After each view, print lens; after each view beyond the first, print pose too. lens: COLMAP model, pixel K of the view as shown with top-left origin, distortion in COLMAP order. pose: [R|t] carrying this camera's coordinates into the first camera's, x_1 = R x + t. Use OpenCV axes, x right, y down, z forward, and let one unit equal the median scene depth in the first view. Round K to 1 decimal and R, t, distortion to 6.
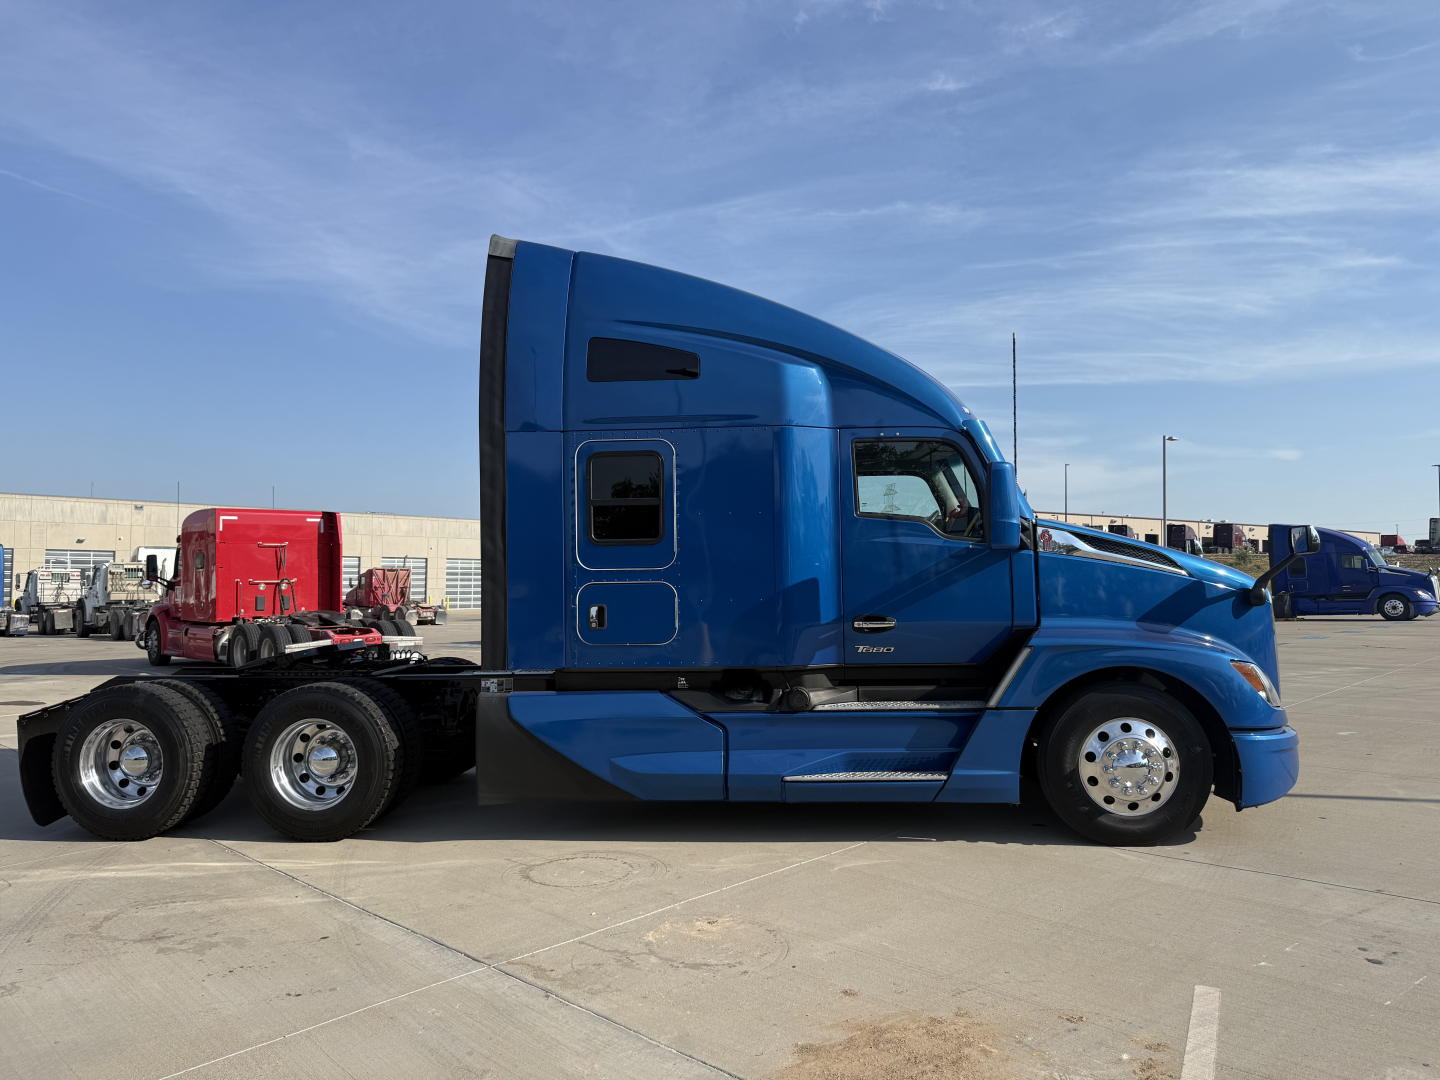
lens RADIAL K [[1024.4, 0, 715.9], [0, 1024.4, 543.8], [0, 0, 1]] dist [0.009728, -0.026393]
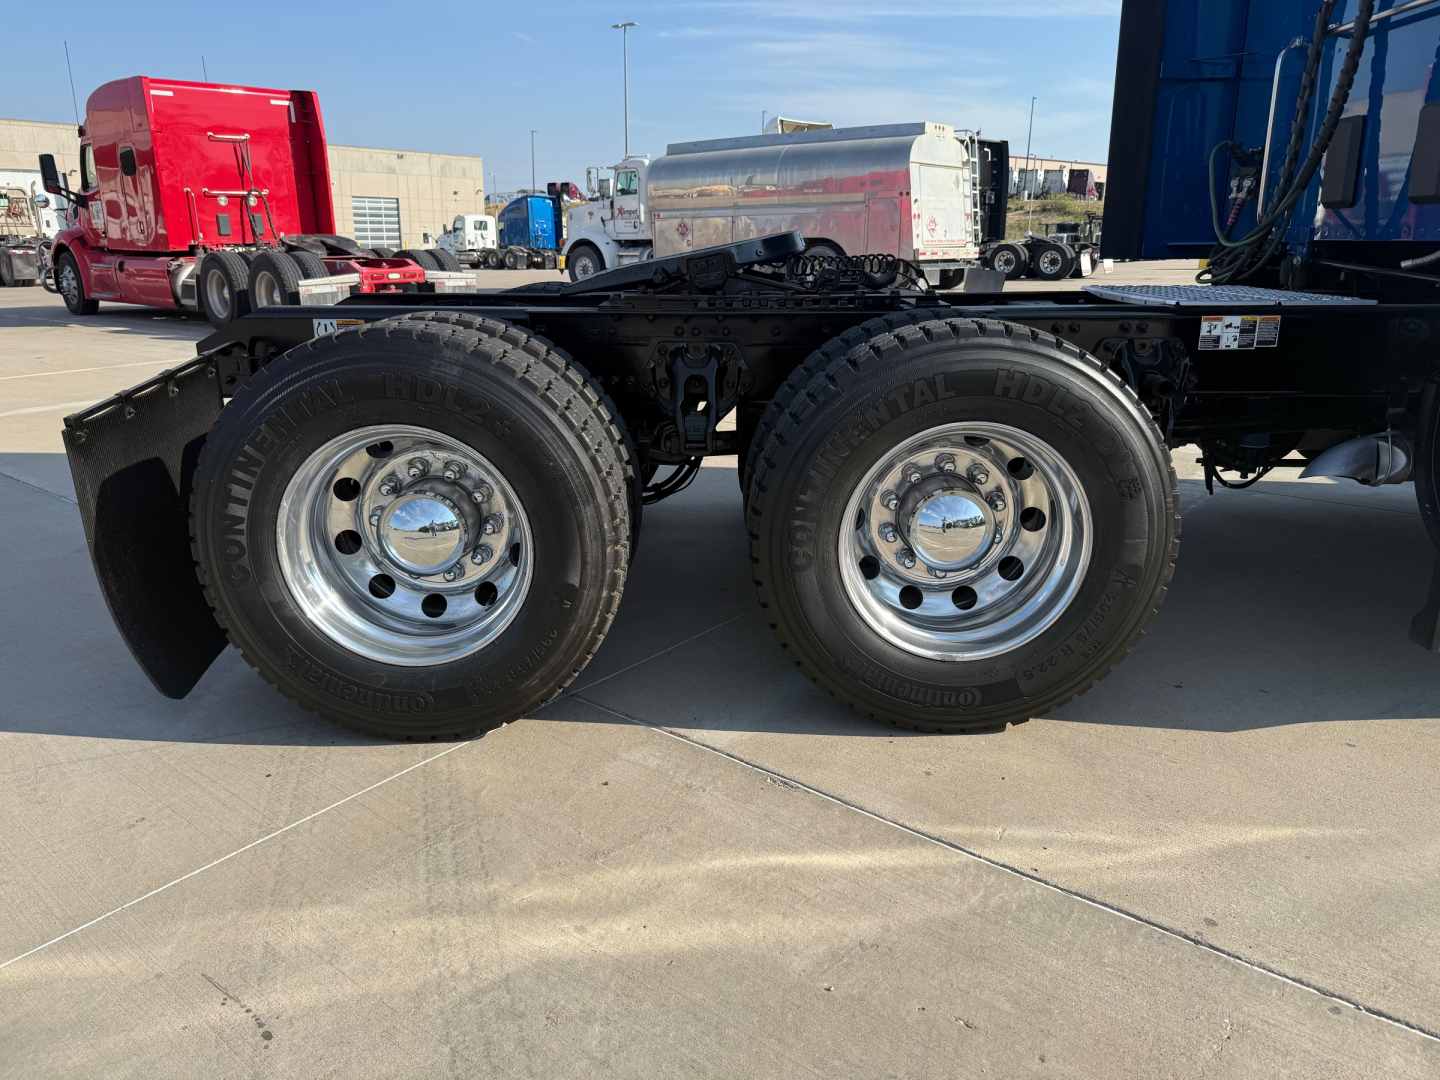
lens RADIAL K [[995.3, 0, 677.0], [0, 995.3, 536.2], [0, 0, 1]] dist [0.004986, -0.001262]
pose [[0.996402, -0.019643, 0.082440, -0.197725], [-0.008067, 0.946368, 0.322991, 0.037640], [-0.084363, -0.322494, 0.942805, 0.256167]]
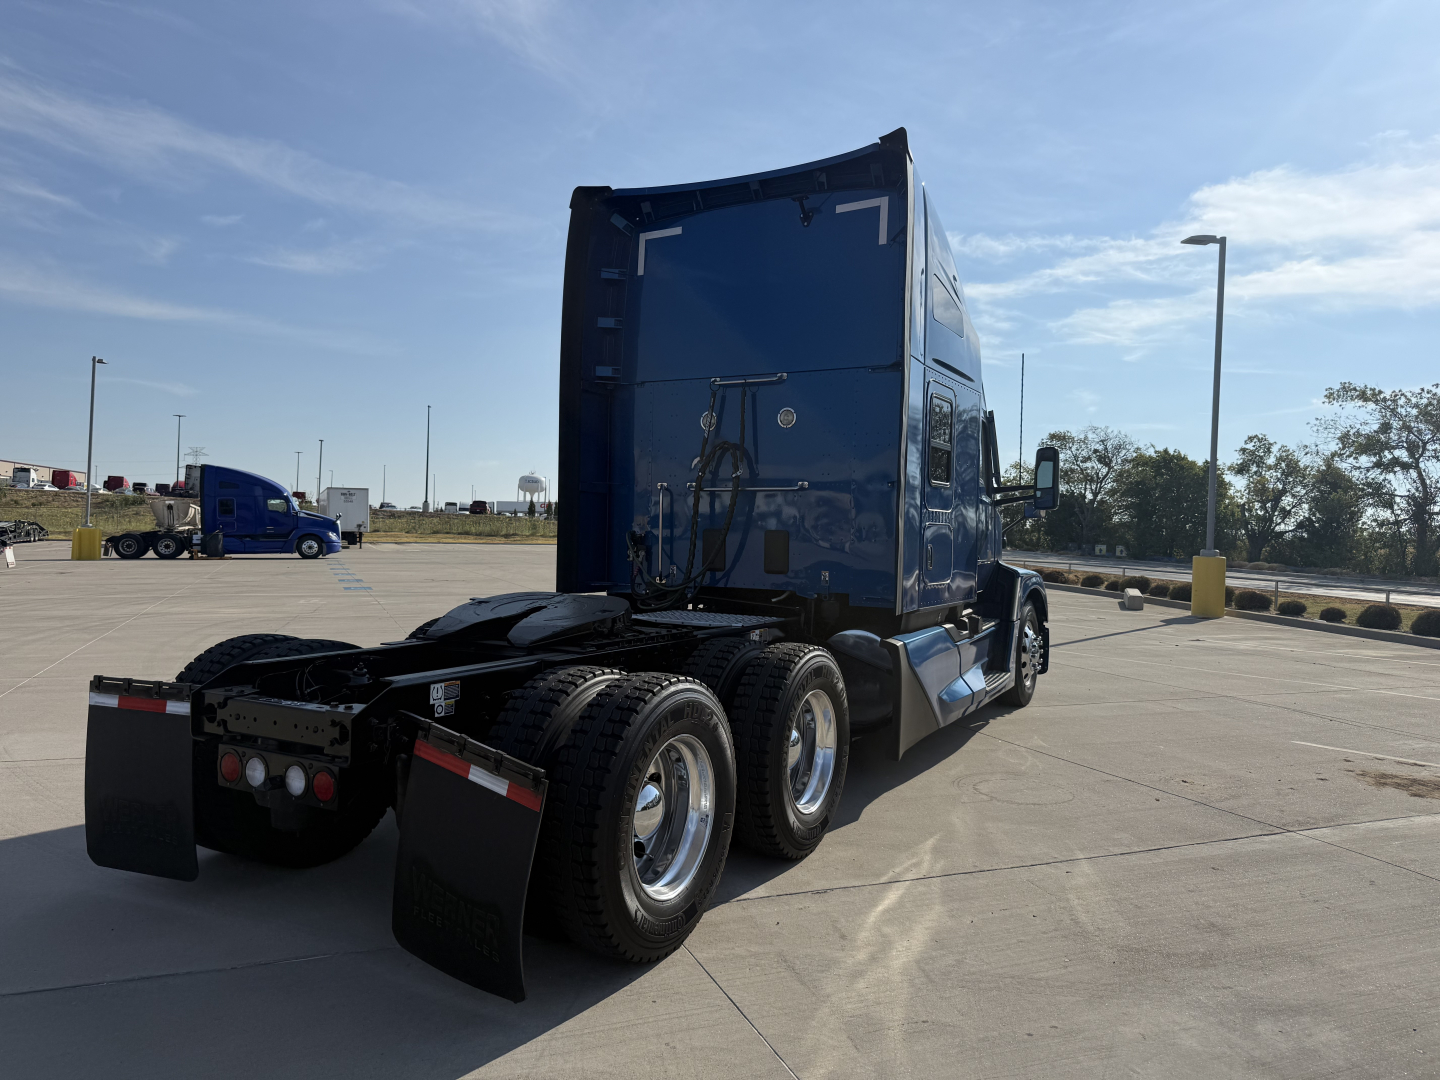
lens RADIAL K [[1024.4, 0, 715.9], [0, 1024.4, 543.8], [0, 0, 1]] dist [0.009728, -0.026393]
pose [[0.394815, 0.009478, 0.918712, -0.417797], [-0.064109, 0.997794, 0.017257, 0.021220], [-0.916521, -0.065712, 0.394552, 0.296020]]
